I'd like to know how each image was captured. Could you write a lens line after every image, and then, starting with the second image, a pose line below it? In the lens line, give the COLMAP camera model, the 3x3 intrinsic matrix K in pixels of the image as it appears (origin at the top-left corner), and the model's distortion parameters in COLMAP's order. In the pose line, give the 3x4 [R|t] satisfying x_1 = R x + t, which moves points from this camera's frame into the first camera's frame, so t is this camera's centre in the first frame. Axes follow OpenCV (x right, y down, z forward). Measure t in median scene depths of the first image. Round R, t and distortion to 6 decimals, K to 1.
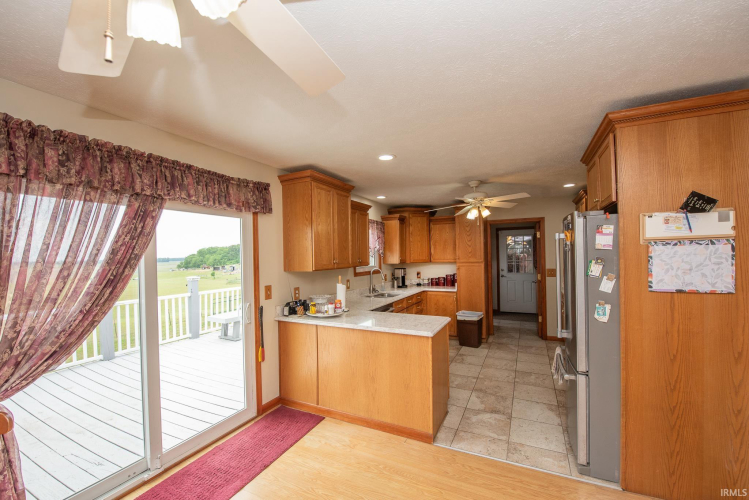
lens RADIAL K [[295.9, 0, 373.0], [0, 295.9, 253.5], [0, 0, 1]] dist [-0.016928, -0.001623]
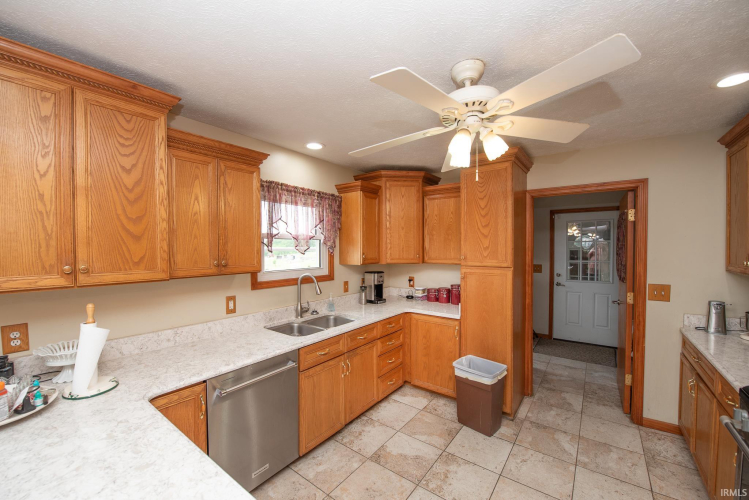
lens RADIAL K [[295.9, 0, 371.7], [0, 295.9, 253.5], [0, 0, 1]] dist [-0.016928, -0.001623]
pose [[0.984504, 0.019019, -0.174326, 0.250884], [-0.013753, 0.999413, 0.031367, -0.009107], [0.174821, -0.028484, 0.984188, 0.508129]]
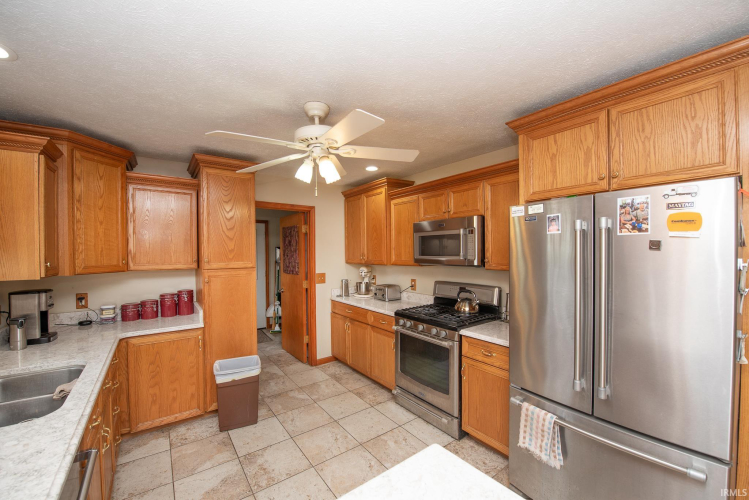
lens RADIAL K [[295.9, 0, 371.1], [0, 295.9, 253.2], [0, 0, 1]] dist [-0.016928, -0.001623]
pose [[0.452495, 0.009701, 0.891714, -0.047300], [-0.008346, 0.999943, -0.006644, 0.002898], [-0.891728, -0.004436, 0.452551, 0.598093]]
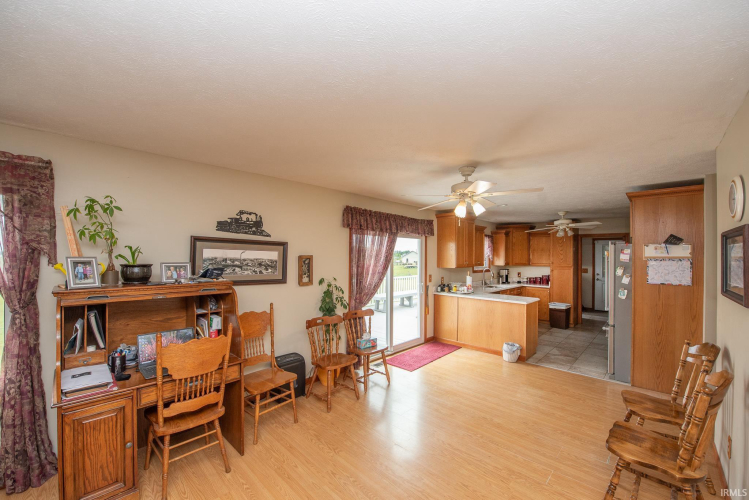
lens RADIAL K [[295.9, 0, 374.3], [0, 295.9, 253.5], [0, 0, 1]] dist [-0.016928, -0.001623]
pose [[0.953980, 0.024734, -0.298849, -0.097596], [-0.024760, 0.999687, 0.003699, -0.015599], [0.298847, 0.003871, 0.954293, -0.609180]]
